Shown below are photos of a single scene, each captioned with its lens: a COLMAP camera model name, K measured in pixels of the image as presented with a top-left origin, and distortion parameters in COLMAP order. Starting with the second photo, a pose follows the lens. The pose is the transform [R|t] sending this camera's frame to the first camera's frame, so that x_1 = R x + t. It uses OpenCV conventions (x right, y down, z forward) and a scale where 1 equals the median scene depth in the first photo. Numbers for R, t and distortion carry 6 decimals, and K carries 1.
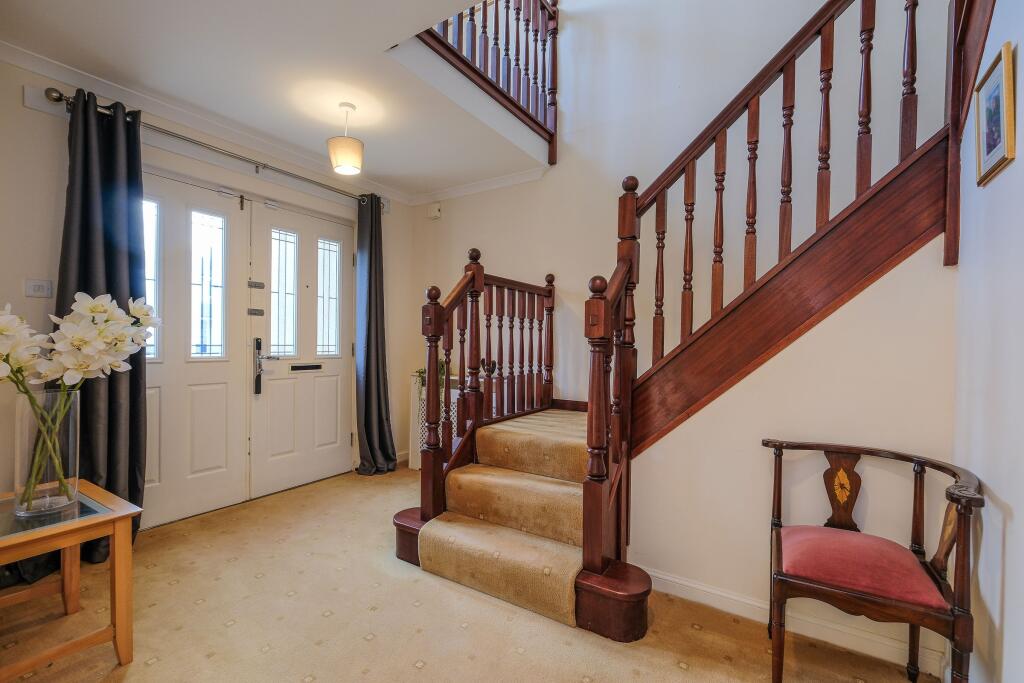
lens RADIAL K [[441.7, 0, 520.5], [0, 441.7, 343.9], [0, 0, 1]] dist [-0.011442, 0.000343]
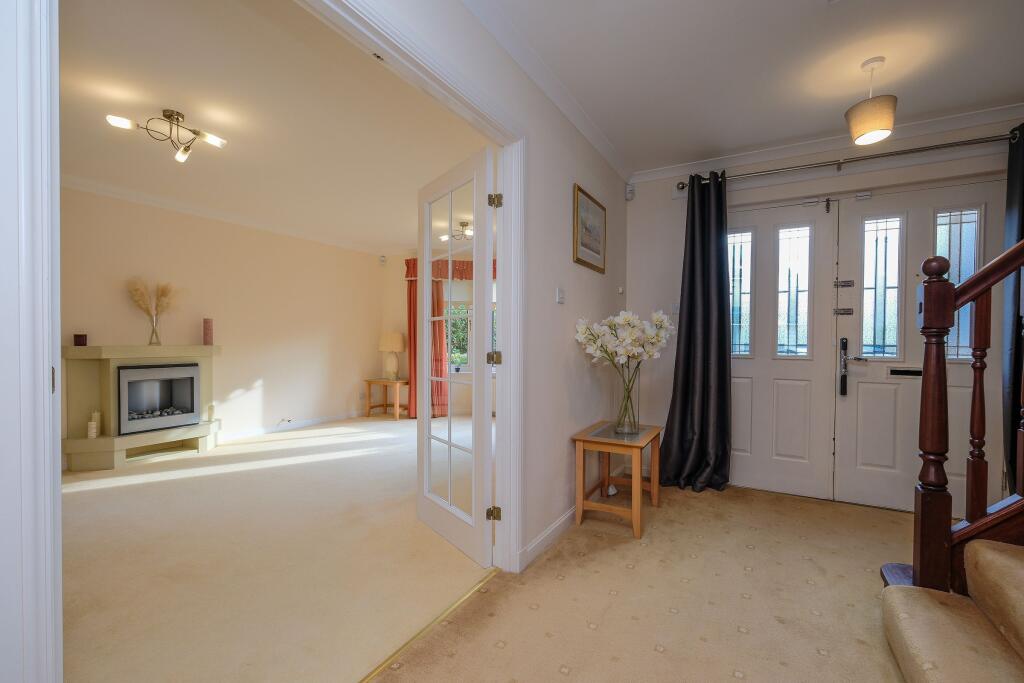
lens RADIAL K [[441.7, 0, 520.2], [0, 441.7, 346.3], [0, 0, 1]] dist [-0.011442, 0.000343]
pose [[0.046679, -0.000878, -0.998910, 0.353795], [-0.012318, 0.999923, -0.001455, 0.015356], [0.998834, 0.012372, 0.046664, 0.244151]]
